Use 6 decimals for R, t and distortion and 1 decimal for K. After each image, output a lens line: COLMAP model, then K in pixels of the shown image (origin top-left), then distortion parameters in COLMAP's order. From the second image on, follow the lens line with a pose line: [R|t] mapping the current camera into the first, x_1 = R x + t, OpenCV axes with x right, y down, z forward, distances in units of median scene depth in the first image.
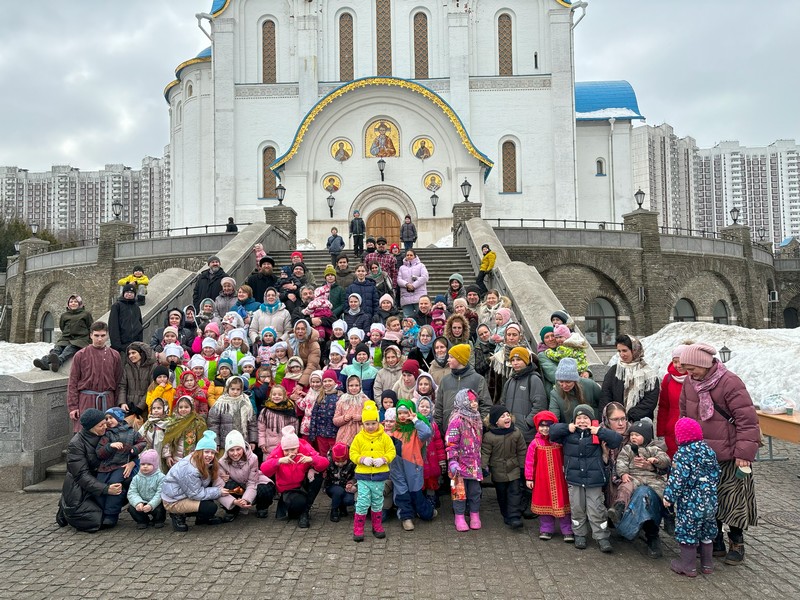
lens RADIAL K [[599.6, 0, 403.3], [0, 599.6, 306.1], [0, 0, 1]] dist [0.028751, -0.037721]
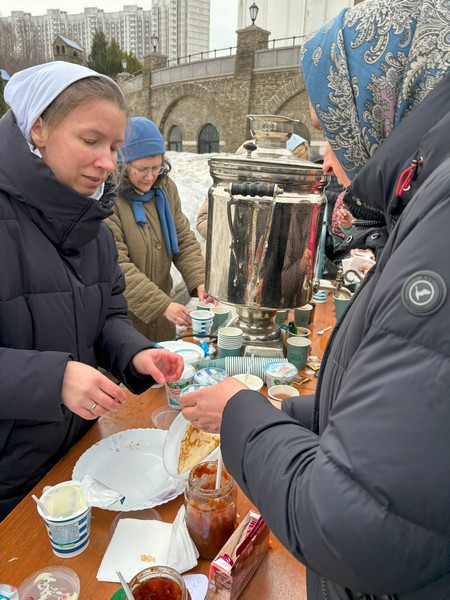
lens RADIAL K [[449.7, 0, 231.1], [0, 449.7, 300.2], [0, 0, 1]] dist [0.028751, -0.037721]
pose [[0.972338, 0.114060, -0.203837, -0.229935], [-0.037752, 0.937934, 0.344754, 0.016763], [0.230508, -0.327522, 0.916294, 0.128899]]
